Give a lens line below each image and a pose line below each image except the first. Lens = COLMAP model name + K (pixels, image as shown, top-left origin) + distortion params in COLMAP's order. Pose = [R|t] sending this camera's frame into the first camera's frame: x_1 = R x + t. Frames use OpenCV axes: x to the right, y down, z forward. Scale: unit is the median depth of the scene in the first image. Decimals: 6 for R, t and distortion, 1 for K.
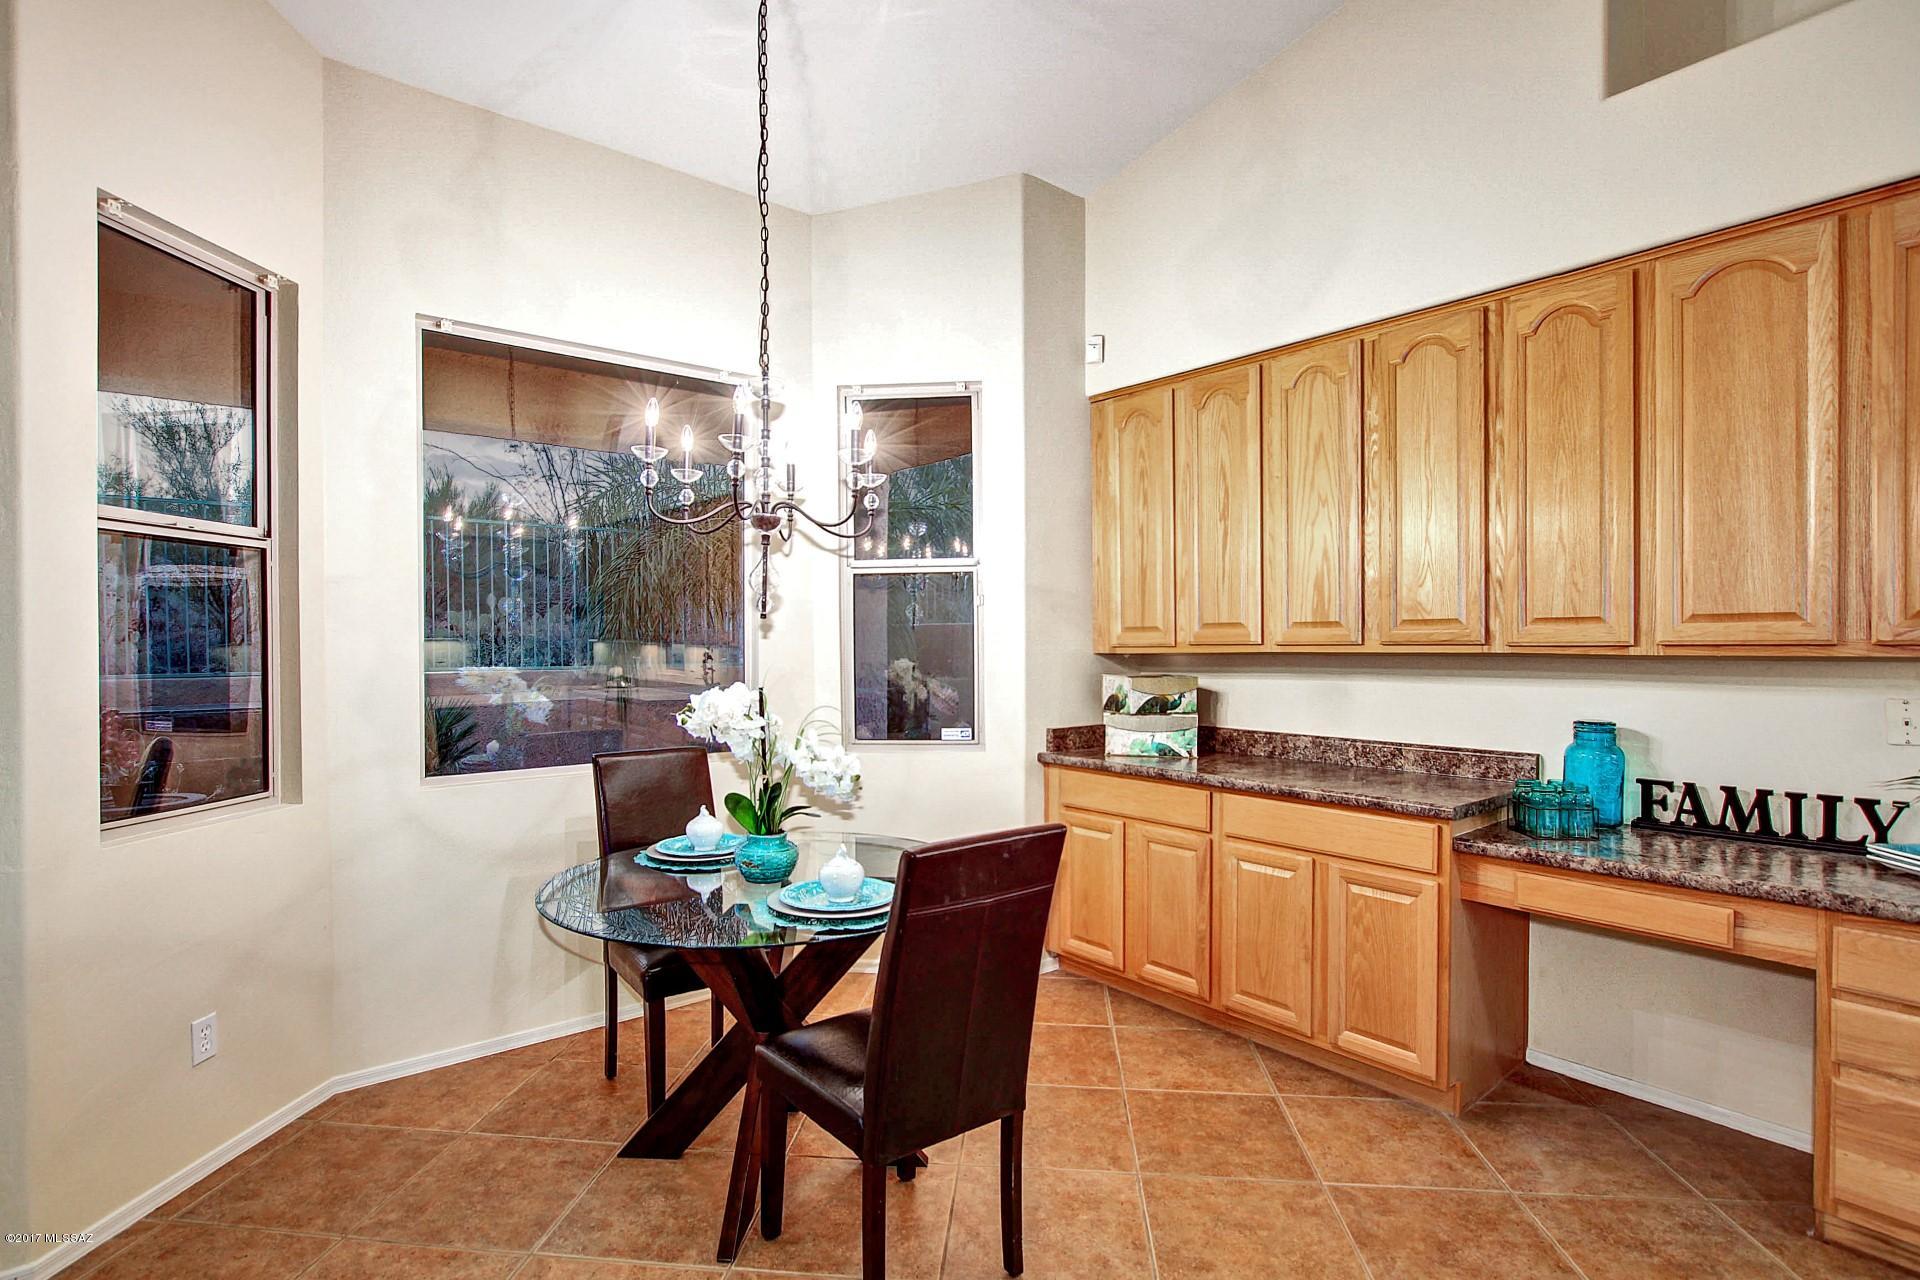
lens RADIAL K [[936.5, 0, 948.0], [0, 936.5, 650.9], [0, 0, 1]] dist [-0.021959, 0.005310]
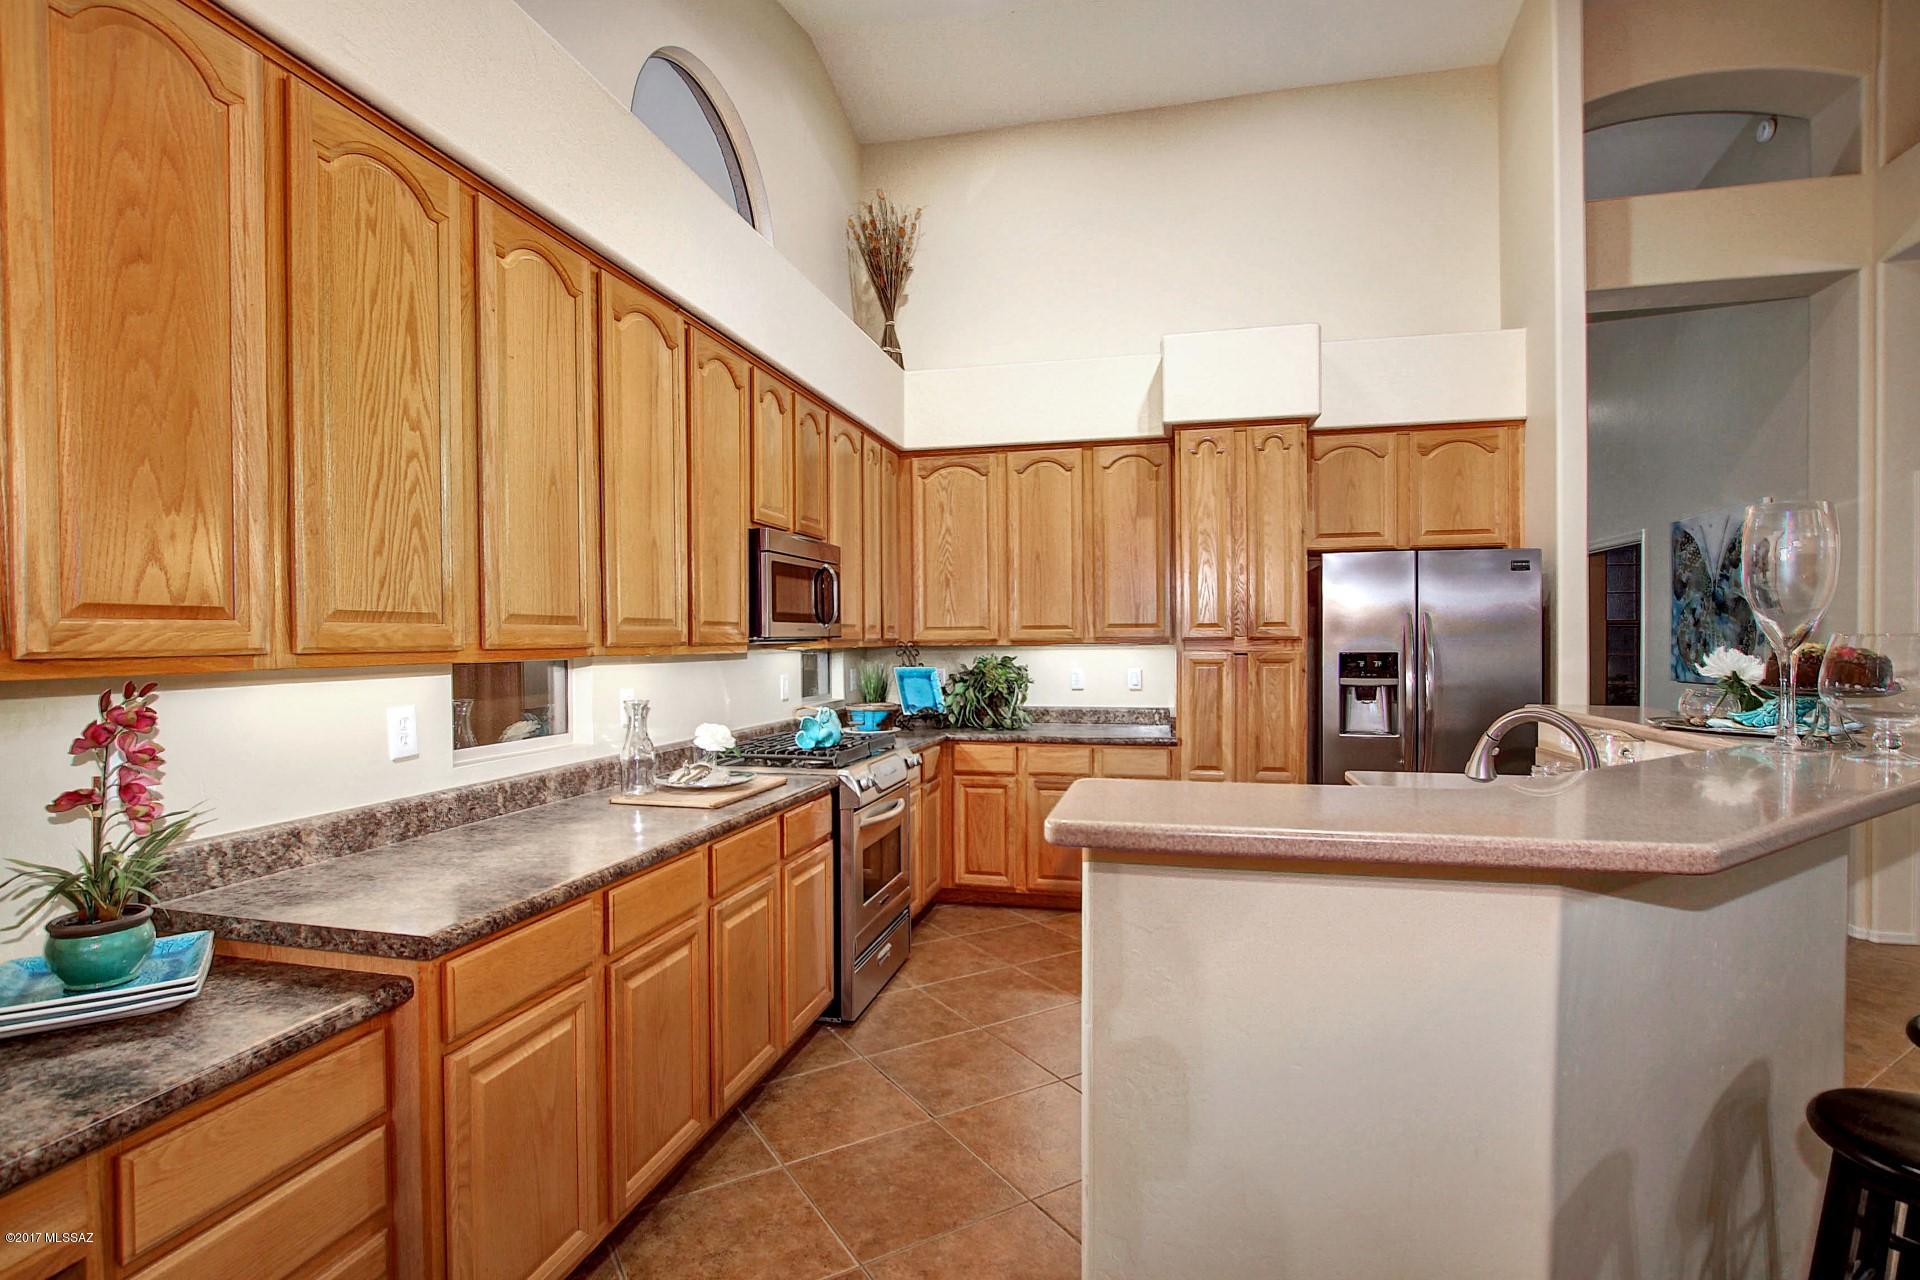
lens RADIAL K [[936.5, 0, 948.0], [0, 936.5, 650.9], [0, 0, 1]] dist [-0.021959, 0.005310]
pose [[-0.599256, -0.006632, 0.800530, 0.150285], [0.011573, 0.999789, 0.016946, -0.011572], [-0.800474, 0.019420, -0.599053, 0.665298]]
